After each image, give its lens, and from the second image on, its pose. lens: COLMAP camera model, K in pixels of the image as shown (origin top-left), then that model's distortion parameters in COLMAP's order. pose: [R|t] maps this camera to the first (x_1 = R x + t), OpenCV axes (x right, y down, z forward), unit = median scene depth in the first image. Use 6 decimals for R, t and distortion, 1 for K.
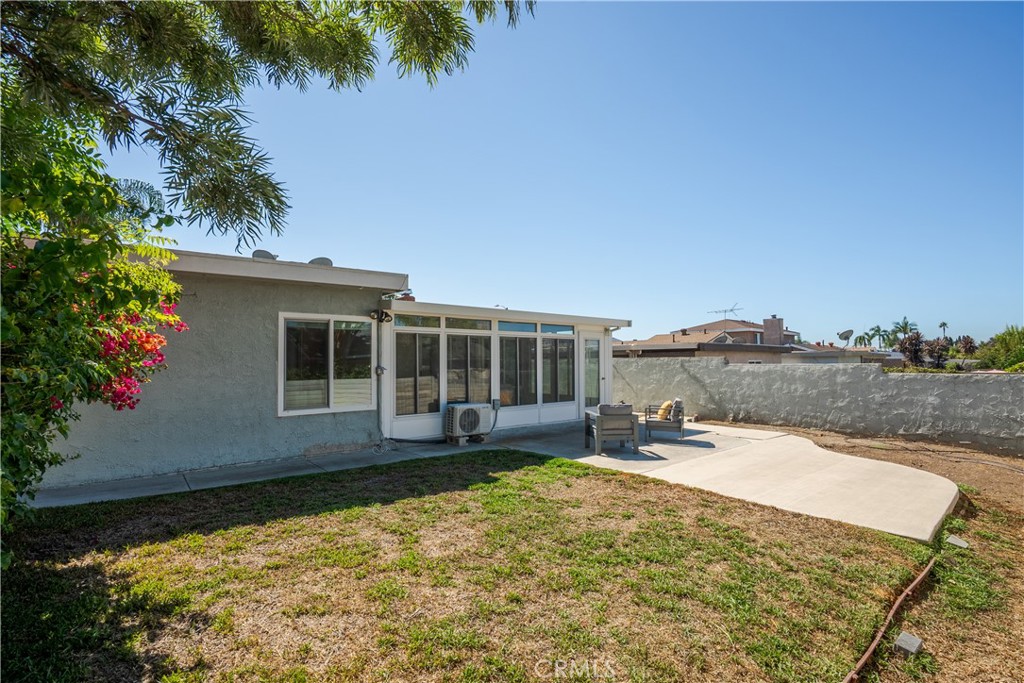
lens RADIAL K [[485.2, 0, 525.4], [0, 485.2, 345.9], [0, 0, 1]] dist [-0.011452, 0.001322]
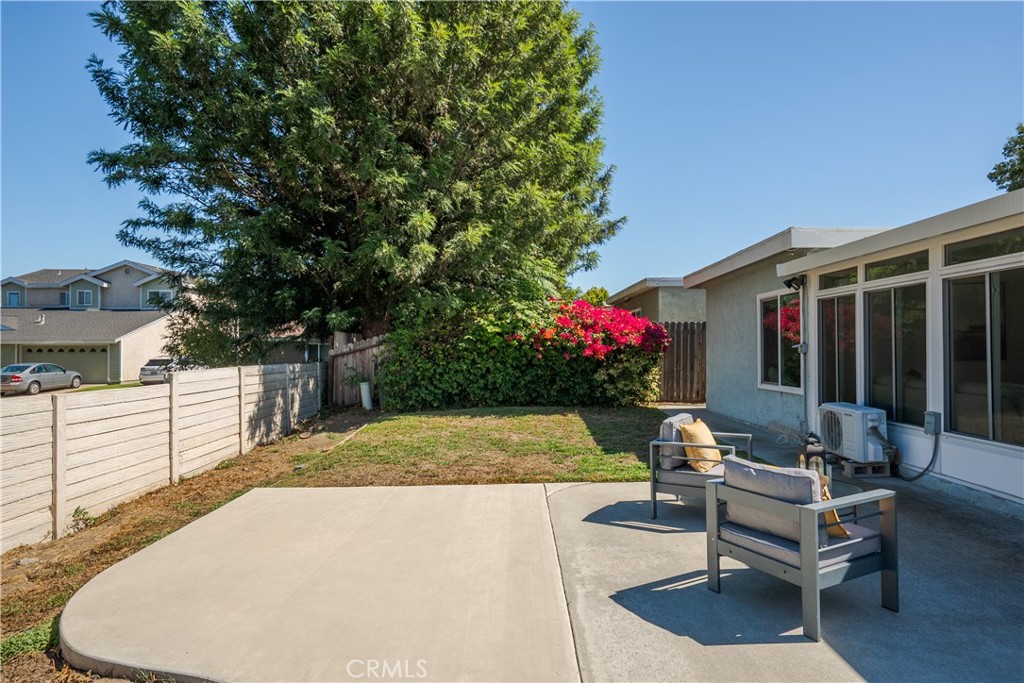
lens RADIAL K [[590.1, 0, 516.6], [0, 590.1, 344.8], [0, 0, 1]] dist [-0.004609, 0.001264]
pose [[-0.657993, 0.005778, -0.753002, 0.572745], [0.038144, 0.998943, -0.025666, 0.038207], [0.752057, -0.045611, -0.657518, 0.954532]]
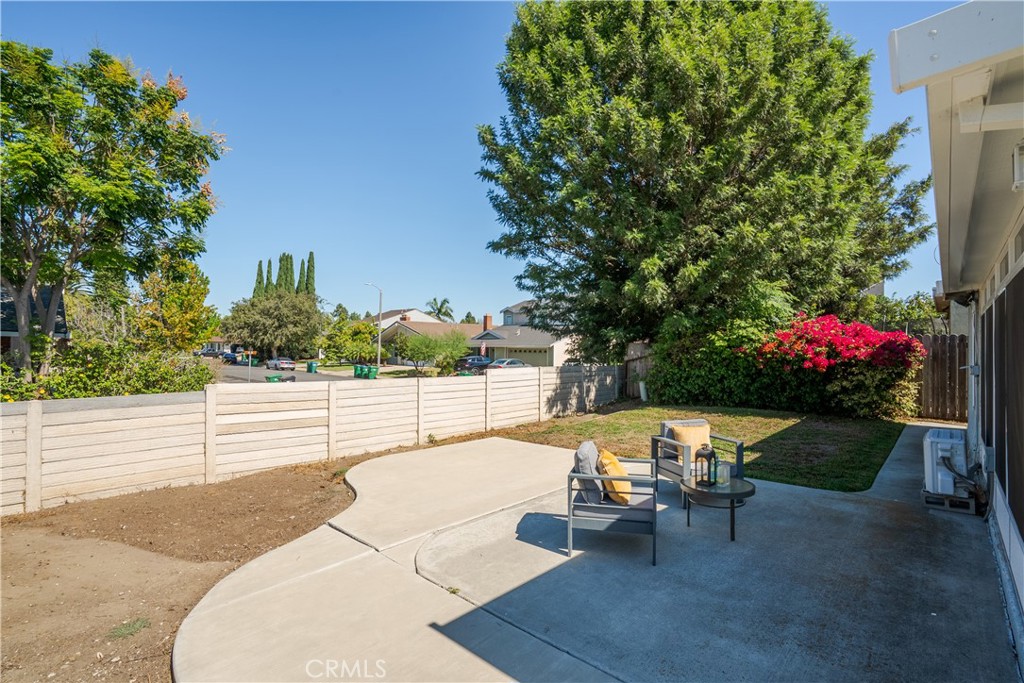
lens RADIAL K [[485.2, 0, 525.4], [0, 485.2, 345.9], [0, 0, 1]] dist [-0.011452, 0.001322]
pose [[-0.992288, -0.003207, -0.123915, 0.362437], [0.002119, 0.999080, -0.042822, 0.031959], [0.123938, -0.042755, -0.991368, 1.225425]]
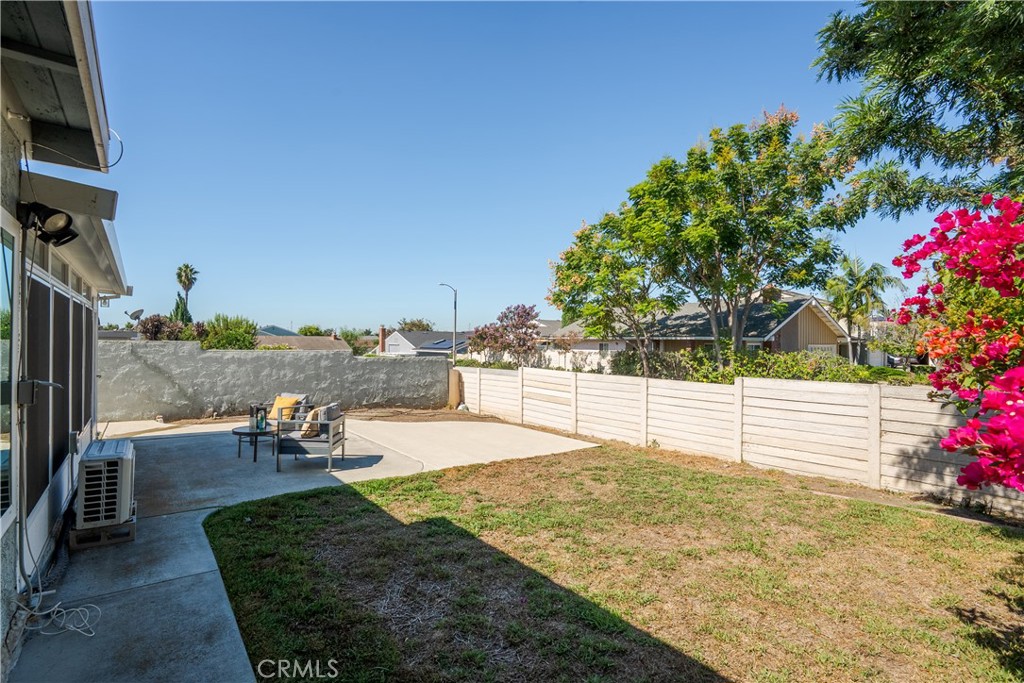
lens RADIAL K [[488.6, 0, 508.2], [0, 488.6, 339.9], [0, 0, 1]] dist [-0.032327, 0.000792]
pose [[0.057427, 0.011647, 0.998282, -0.447256], [-0.046190, 0.998892, -0.008997, 0.003819], [-0.997281, -0.045594, 0.057902, 0.490847]]
